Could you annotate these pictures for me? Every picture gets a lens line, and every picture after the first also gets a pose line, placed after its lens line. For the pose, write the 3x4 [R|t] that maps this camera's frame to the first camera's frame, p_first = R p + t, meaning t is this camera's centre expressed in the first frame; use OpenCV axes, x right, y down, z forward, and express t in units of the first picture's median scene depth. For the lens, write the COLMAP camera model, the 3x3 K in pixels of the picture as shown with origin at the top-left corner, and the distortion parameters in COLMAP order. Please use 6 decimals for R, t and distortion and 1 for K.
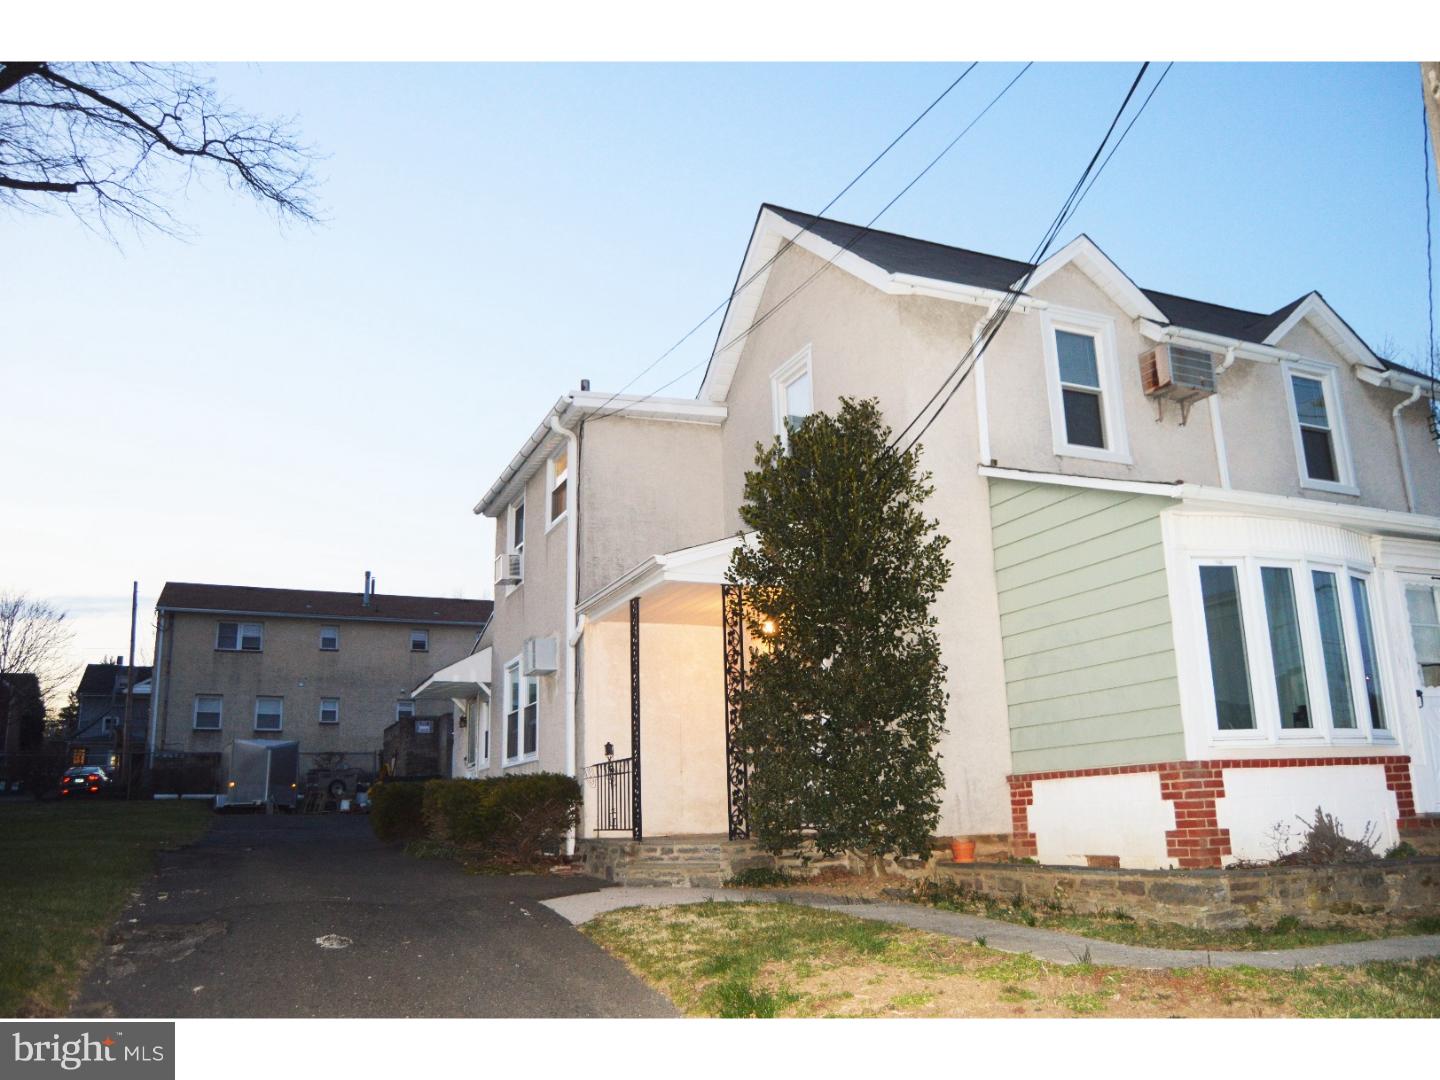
lens RADIAL K [[1146.1, 0, 731.1], [0, 1146.1, 546.4], [0, 0, 1]] dist [-0.094715, 0.037314]
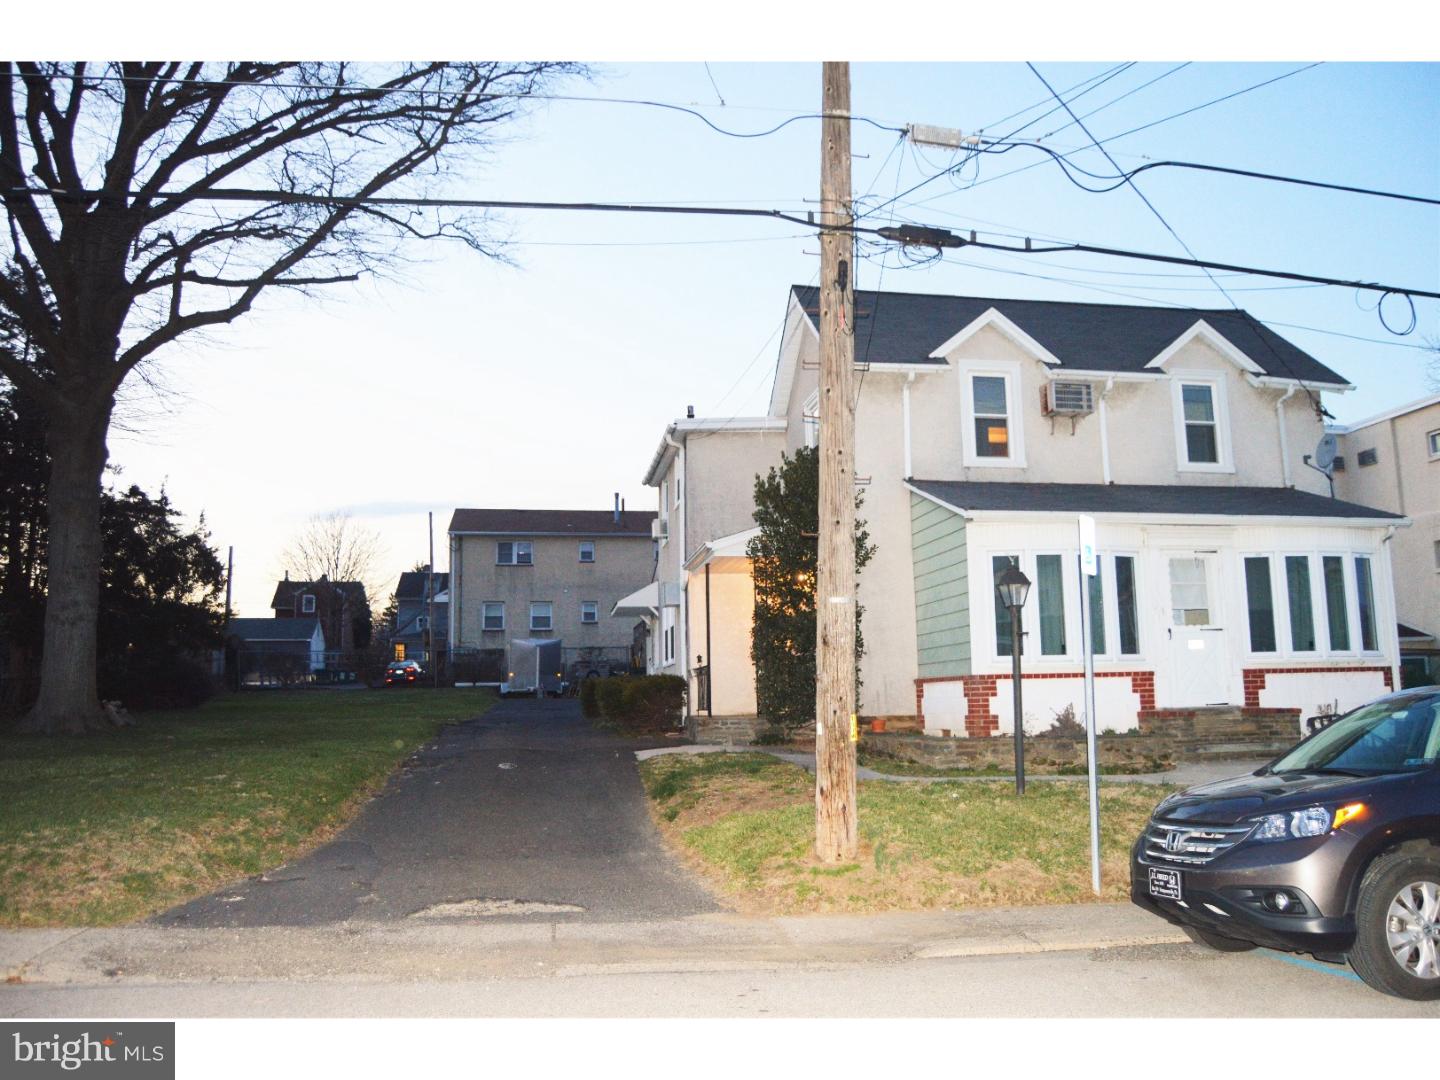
lens RADIAL K [[1146.1, 0, 731.1], [0, 1146.1, 546.4], [0, 0, 1]] dist [-0.094715, 0.037314]
pose [[0.970428, -0.024411, -0.240155, 0.339769], [0.048566, 0.994274, 0.095183, -0.131886], [0.236457, -0.104031, 0.966057, -0.522085]]
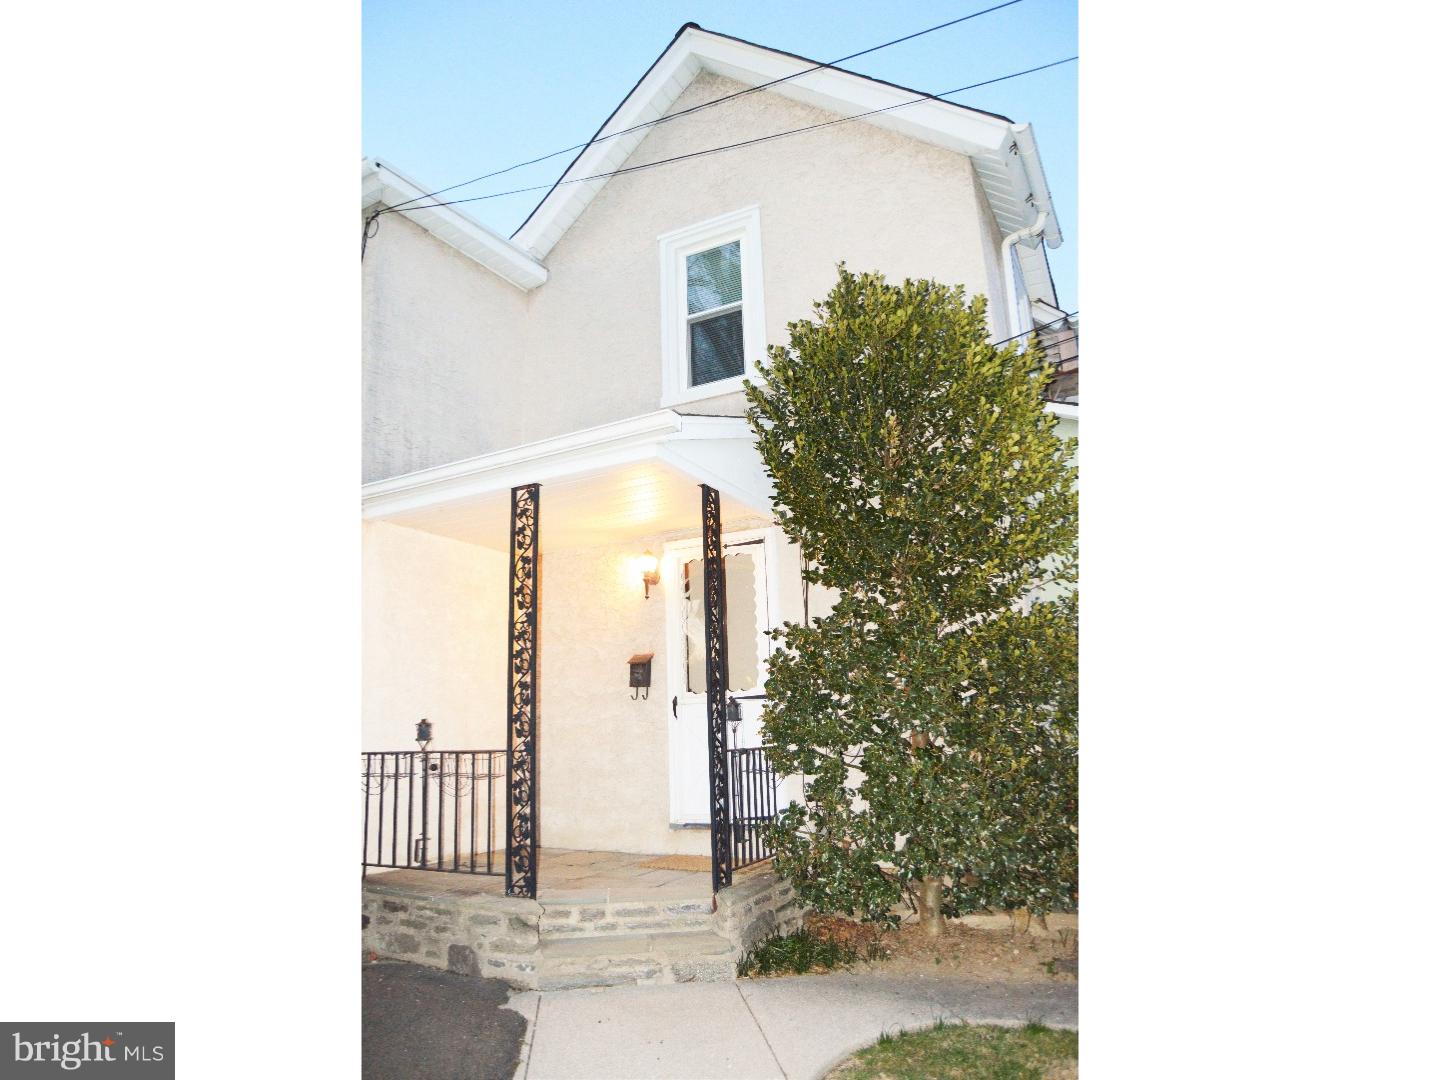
lens RADIAL K [[854.8, 0, 723.7], [0, 854.8, 540.8], [0, 0, 1]] dist [-0.080202, 0.001897]
pose [[0.782028, 0.144402, 0.606284, -0.286245], [-0.136592, 0.988849, -0.059334, 0.091892], [-0.608091, -0.036413, 0.793031, 0.609438]]
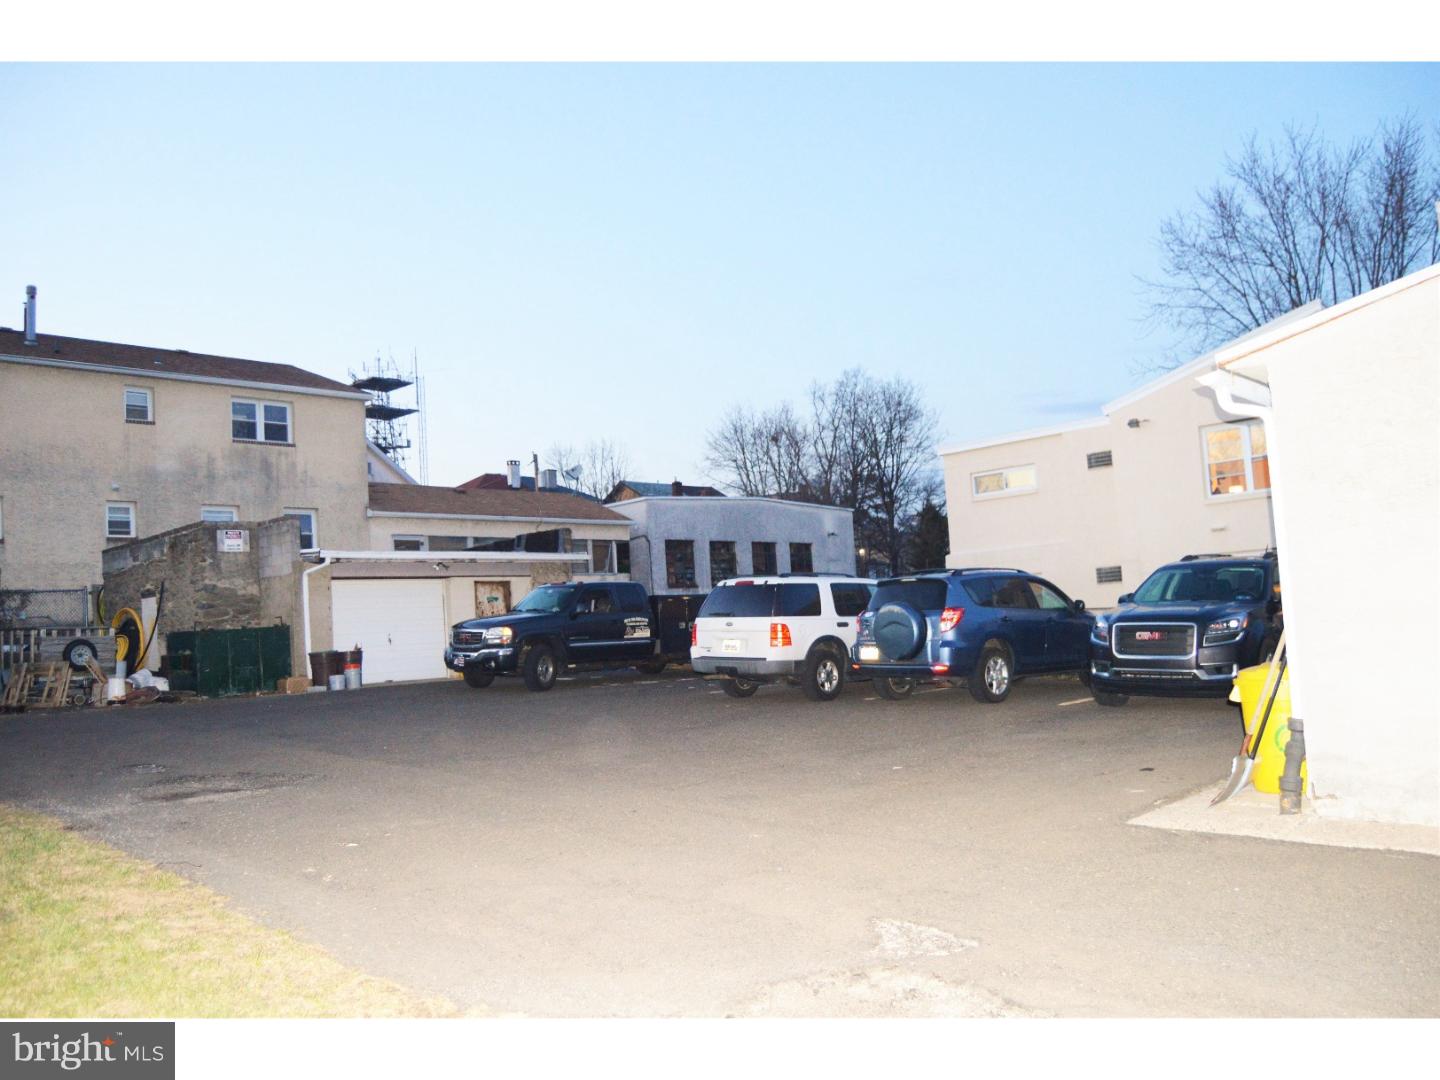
lens RADIAL K [[1146.1, 0, 731.1], [0, 1146.1, 546.4], [0, 0, 1]] dist [-0.094715, 0.037314]
pose [[0.921699, 0.001116, 0.387905, -0.927933], [-0.056601, 0.989680, 0.131643, 0.266115], [-0.383755, -0.143292, 0.912250, 1.422694]]
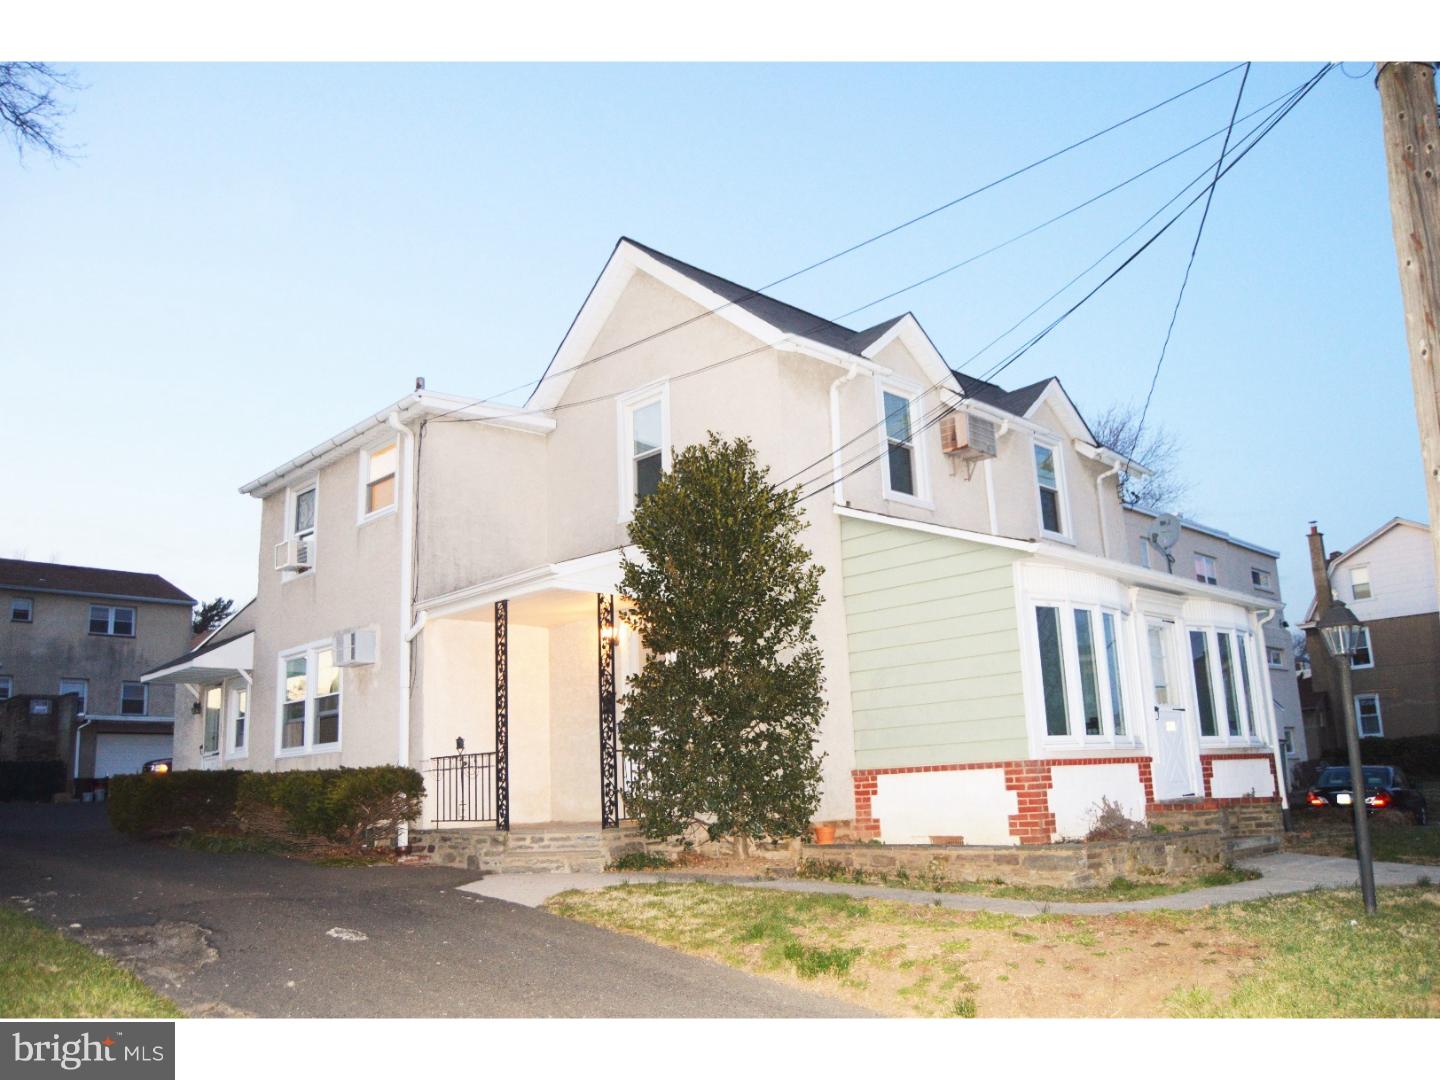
lens RADIAL K [[1146.1, 0, 731.1], [0, 1146.1, 546.4], [0, 0, 1]] dist [-0.094715, 0.037314]
pose [[0.933561, 0.066067, 0.352277, -0.274370], [-0.069774, 0.997560, -0.002180, -0.017593], [-0.351562, -0.022545, 0.935893, -0.056601]]
